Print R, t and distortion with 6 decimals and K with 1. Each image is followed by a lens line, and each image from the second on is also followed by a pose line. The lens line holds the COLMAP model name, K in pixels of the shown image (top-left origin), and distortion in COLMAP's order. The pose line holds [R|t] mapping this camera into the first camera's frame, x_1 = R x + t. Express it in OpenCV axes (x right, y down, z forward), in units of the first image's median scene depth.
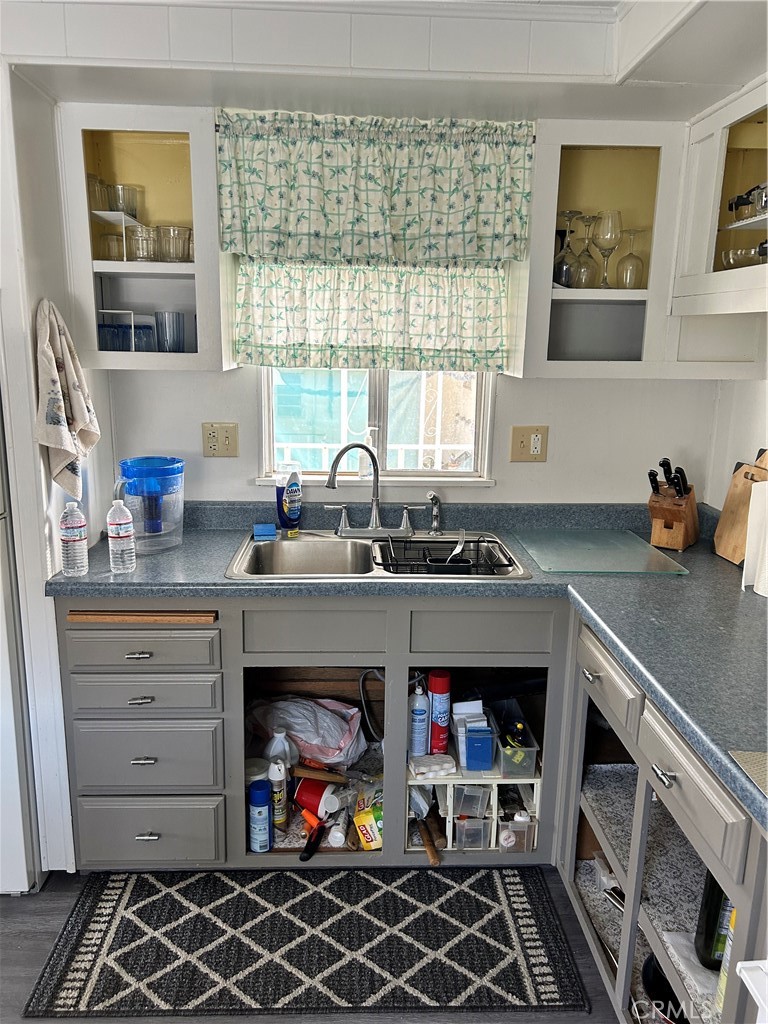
lens RADIAL K [[764.2, 0, 378.3], [0, 764.2, 518.7], [0, 0, 1]] dist [0.048903, -0.056879]
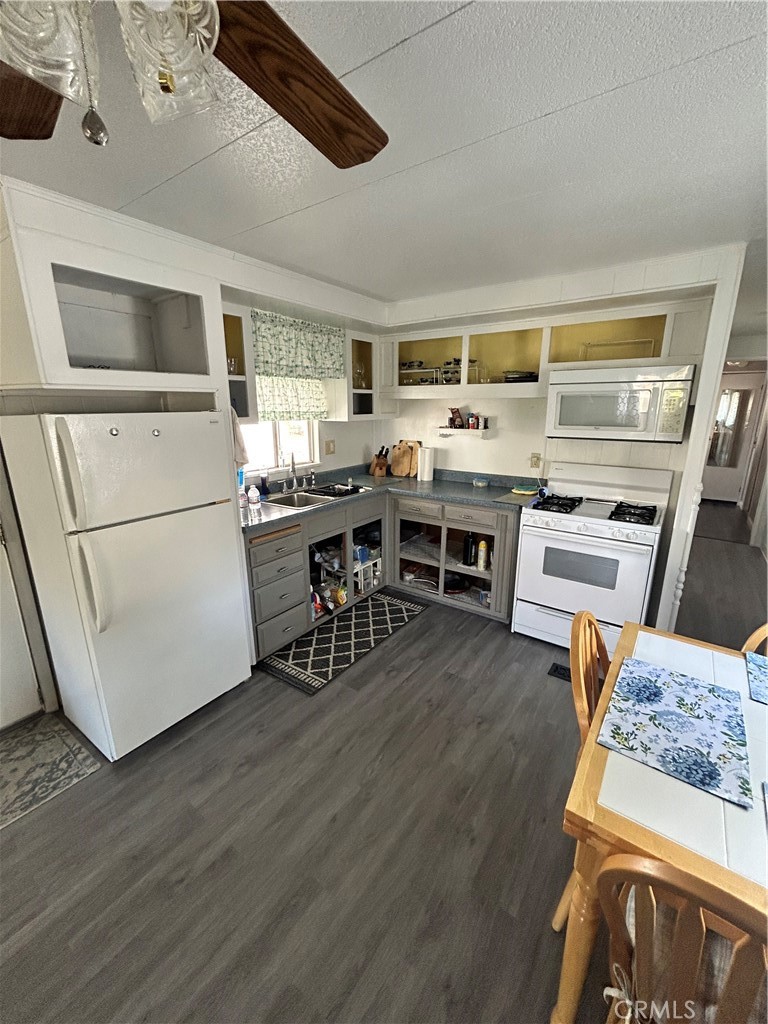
lens RADIAL K [[408.1, 0, 384.0], [0, 408.1, 512.0], [0, 0, 1]] dist [-0.000347, 0.000030]
pose [[0.615708, -0.215121, 0.758041, -0.927826], [0.187568, 0.974373, 0.124163, -0.023222], [-0.765325, 0.065736, 0.640279, -0.019461]]
